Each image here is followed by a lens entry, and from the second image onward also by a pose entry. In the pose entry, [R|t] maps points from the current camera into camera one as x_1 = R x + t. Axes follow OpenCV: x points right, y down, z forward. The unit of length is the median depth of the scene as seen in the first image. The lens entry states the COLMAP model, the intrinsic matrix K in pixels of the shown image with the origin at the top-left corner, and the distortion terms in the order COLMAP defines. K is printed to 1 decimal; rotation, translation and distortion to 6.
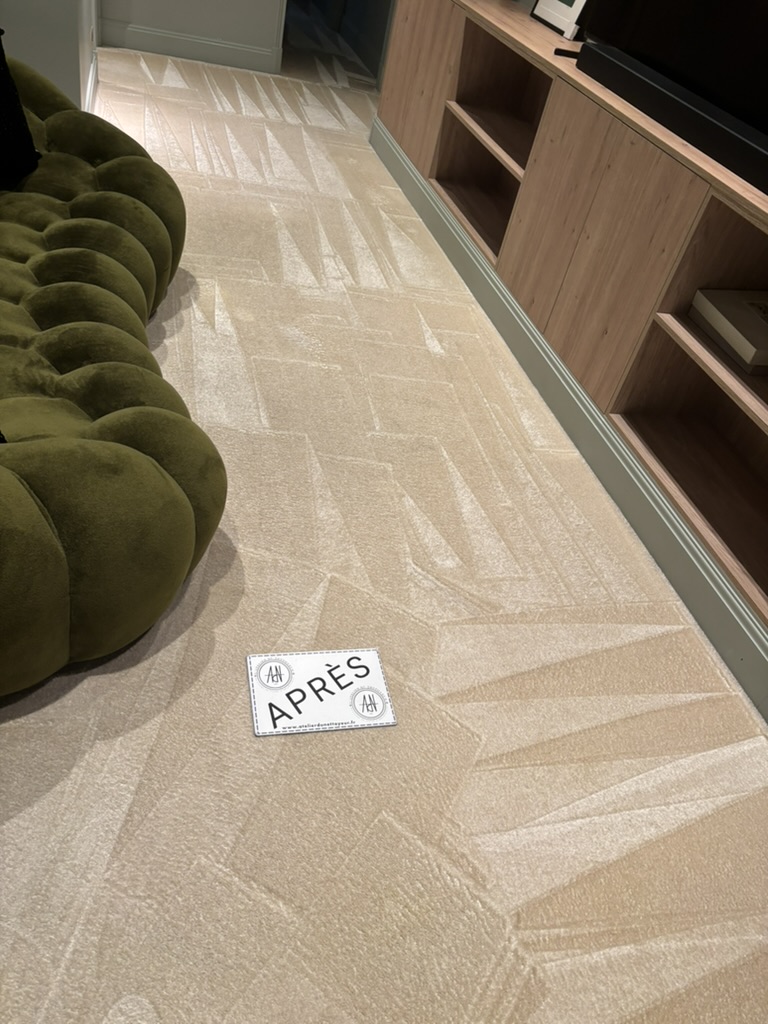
lens RADIAL K [[773.5, 0, 384.8], [0, 773.5, 511.8], [0, 0, 1]] dist [0.009220, 0.005118]
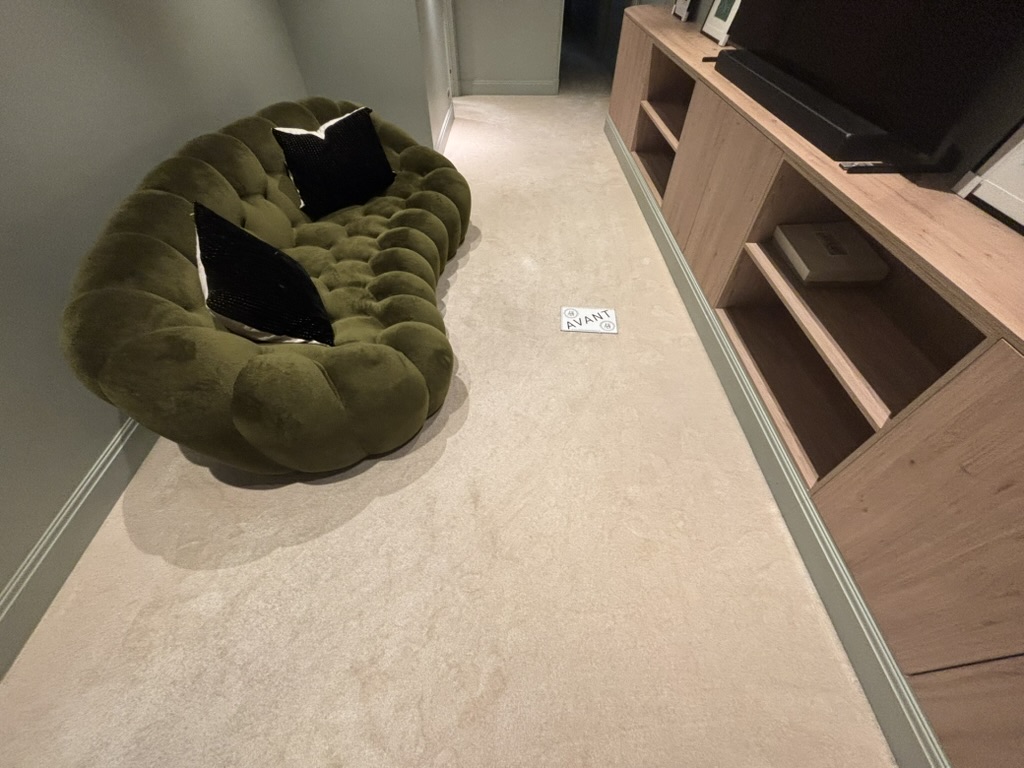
lens RADIAL K [[411.7, 0, 509.8], [0, 411.7, 379.1], [0, 0, 1]] dist [-0.000164, 0.000023]
pose [[0.949972, 0.042332, -0.309454, 0.174137], [-0.008453, 0.993894, 0.110010, -0.079806], [0.312222, -0.101891, 0.944529, 0.088870]]
